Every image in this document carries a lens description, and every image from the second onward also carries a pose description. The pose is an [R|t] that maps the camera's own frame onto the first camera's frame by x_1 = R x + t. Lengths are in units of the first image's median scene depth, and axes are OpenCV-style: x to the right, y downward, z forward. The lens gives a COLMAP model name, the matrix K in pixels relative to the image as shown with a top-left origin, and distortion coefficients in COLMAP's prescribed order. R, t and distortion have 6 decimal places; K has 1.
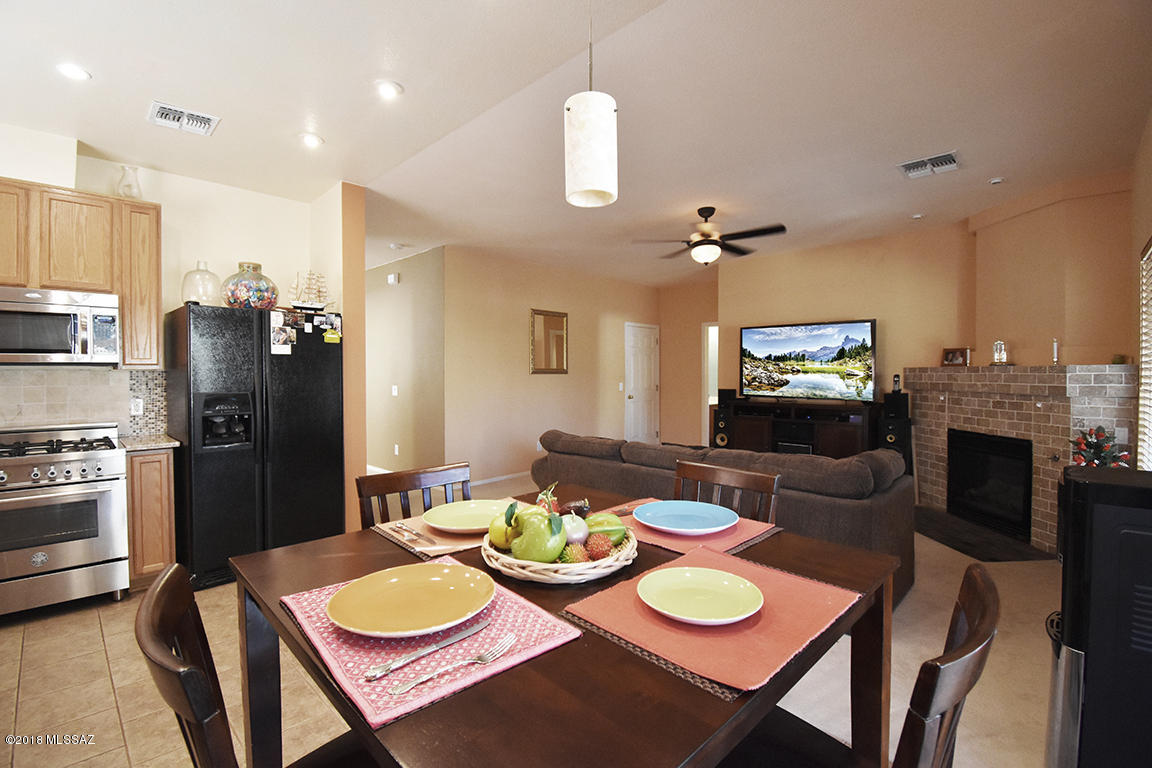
lens RADIAL K [[503.1, 0, 566.6], [0, 503.1, 378.7], [0, 0, 1]] dist [0.006907, -0.016523]
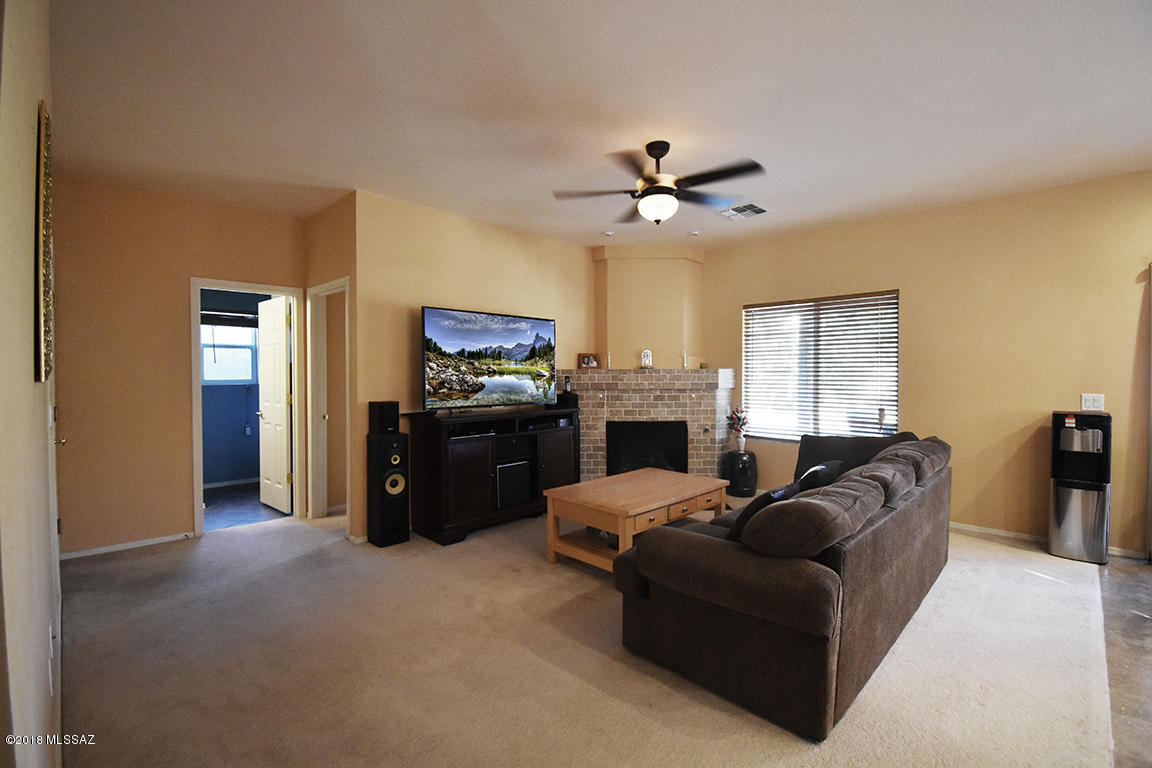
lens RADIAL K [[503.1, 0, 595.5], [0, 503.1, 390.4], [0, 0, 1]] dist [0.006907, -0.016523]
pose [[-0.024575, -0.022667, 0.999441, -0.450446], [0.012380, 0.999659, 0.022976, -0.002364], [-0.999621, 0.012938, -0.024286, 1.113313]]
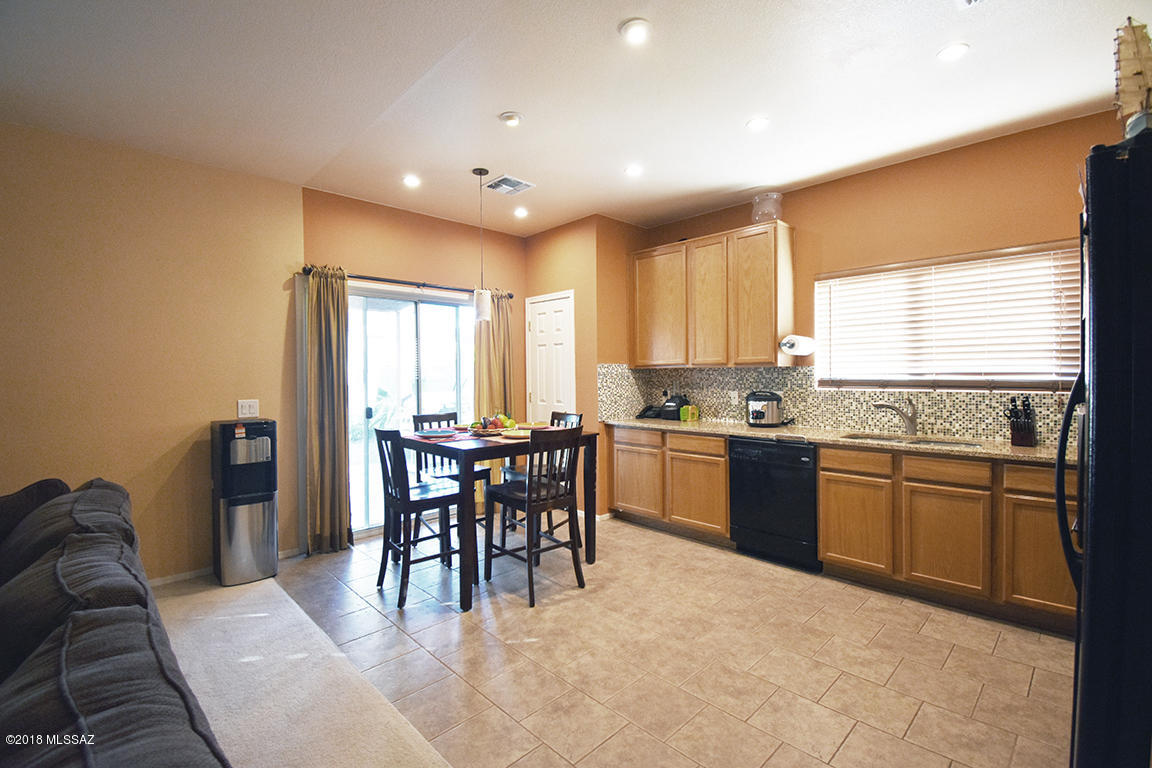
lens RADIAL K [[503.1, 0, 578.8], [0, 503.1, 378.9], [0, 0, 1]] dist [0.006907, -0.016523]
pose [[-0.999865, 0.011849, 0.011388, -0.165344], [0.012130, 0.999615, 0.024968, -0.013496], [-0.011088, 0.025102, -0.999623, 1.052995]]
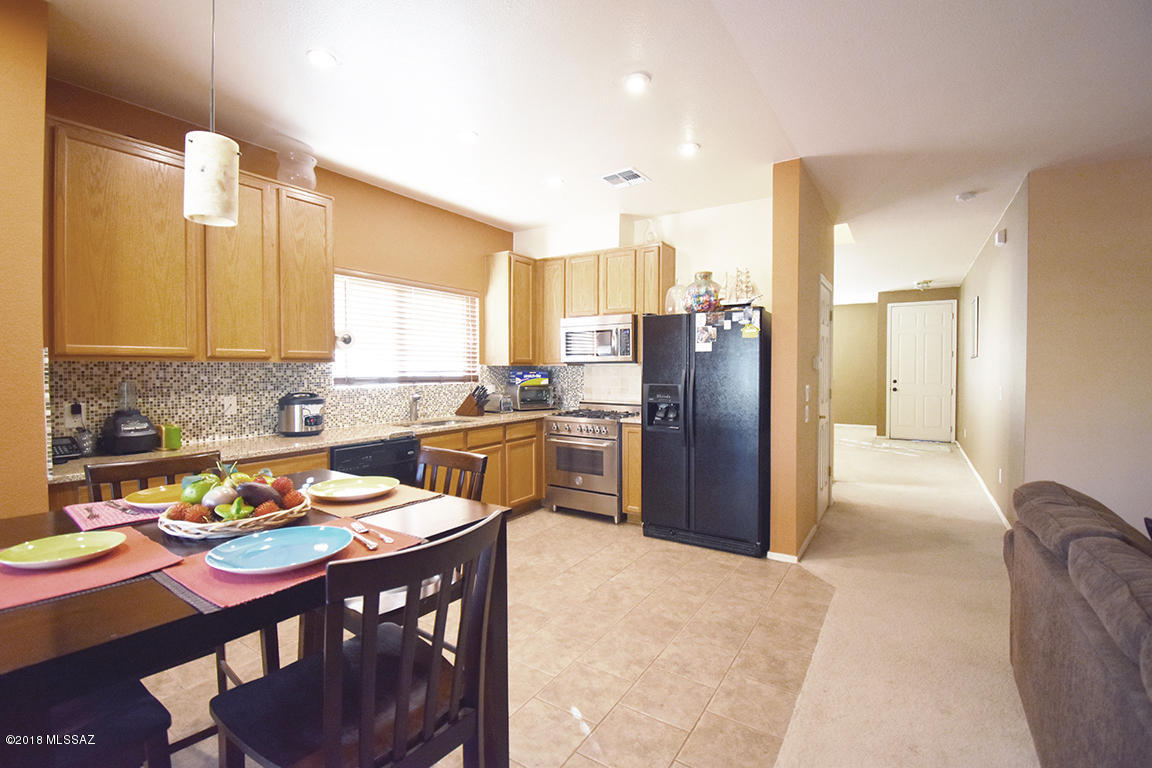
lens RADIAL K [[503.1, 0, 579.7], [0, 503.1, 376.2], [0, 0, 1]] dist [0.006907, -0.016523]
pose [[0.207952, 0.018982, -0.977955, 0.337808], [-0.014398, 0.999763, 0.016344, -0.006778], [0.978033, 0.010682, 0.208176, 0.383716]]
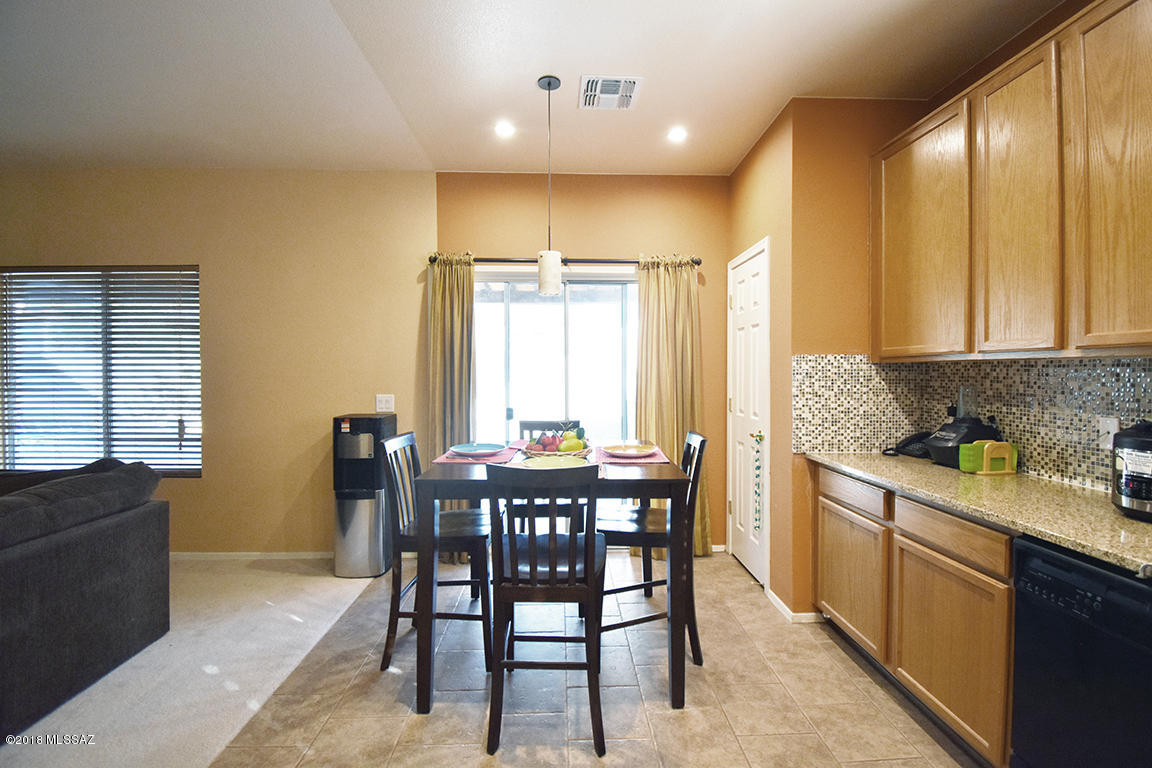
lens RADIAL K [[503.1, 0, 581.2], [0, 503.1, 380.0], [0, 0, 1]] dist [0.006907, -0.016523]
pose [[-0.738686, -0.006757, 0.674016, -0.417740], [0.013855, 0.999586, 0.025205, -0.006346], [-0.673907, 0.027957, -0.738287, 0.635190]]
